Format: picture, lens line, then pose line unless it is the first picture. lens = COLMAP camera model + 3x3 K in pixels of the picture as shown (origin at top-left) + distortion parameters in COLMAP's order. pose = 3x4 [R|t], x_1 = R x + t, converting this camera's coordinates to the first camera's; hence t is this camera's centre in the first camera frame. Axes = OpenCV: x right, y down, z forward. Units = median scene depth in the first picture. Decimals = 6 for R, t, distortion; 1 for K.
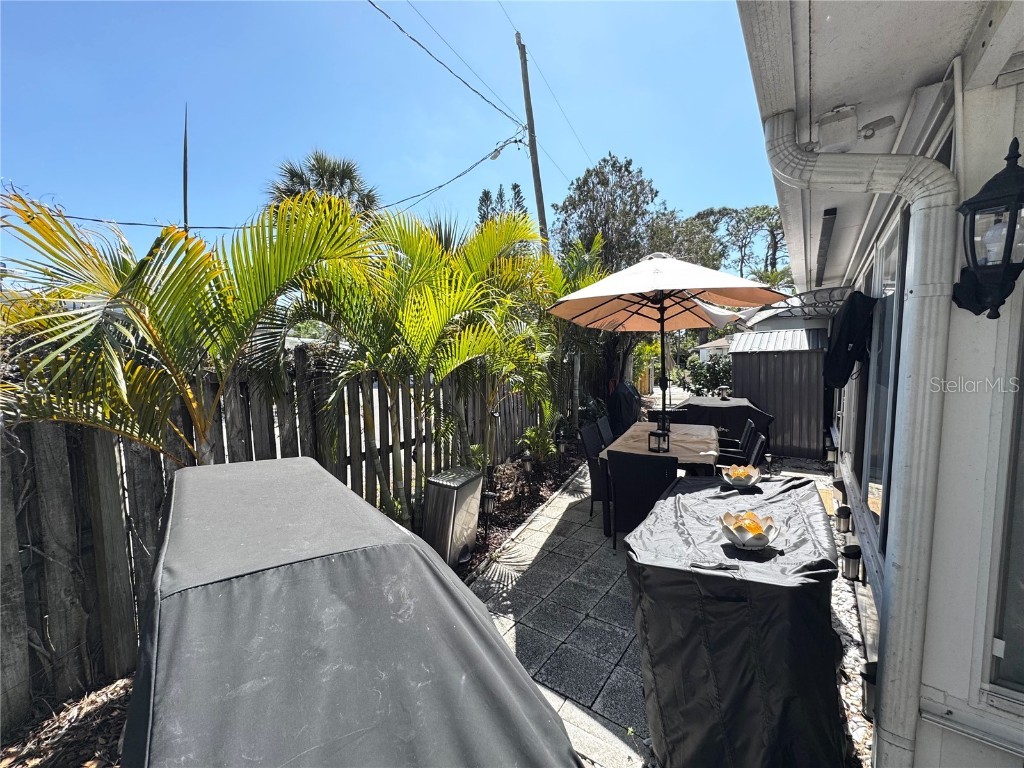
lens RADIAL K [[410.6, 0, 512.3], [0, 410.6, 389.6], [0, 0, 1]] dist [-0.004429, 0.000735]
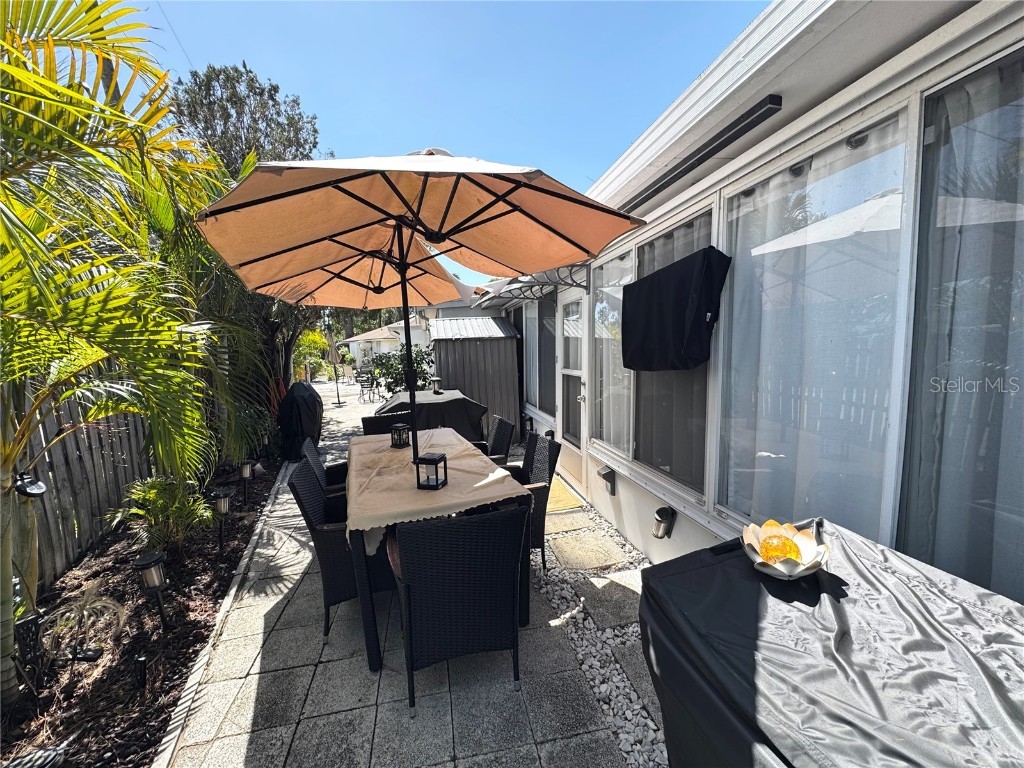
lens RADIAL K [[410.6, 0, 511.7], [0, 410.6, 382.0], [0, 0, 1]] dist [-0.004429, 0.000735]
pose [[0.678859, -0.067386, 0.731170, -0.008163], [0.071021, 0.997137, 0.025958, -0.011782], [-0.730826, 0.034307, 0.681701, 0.329232]]
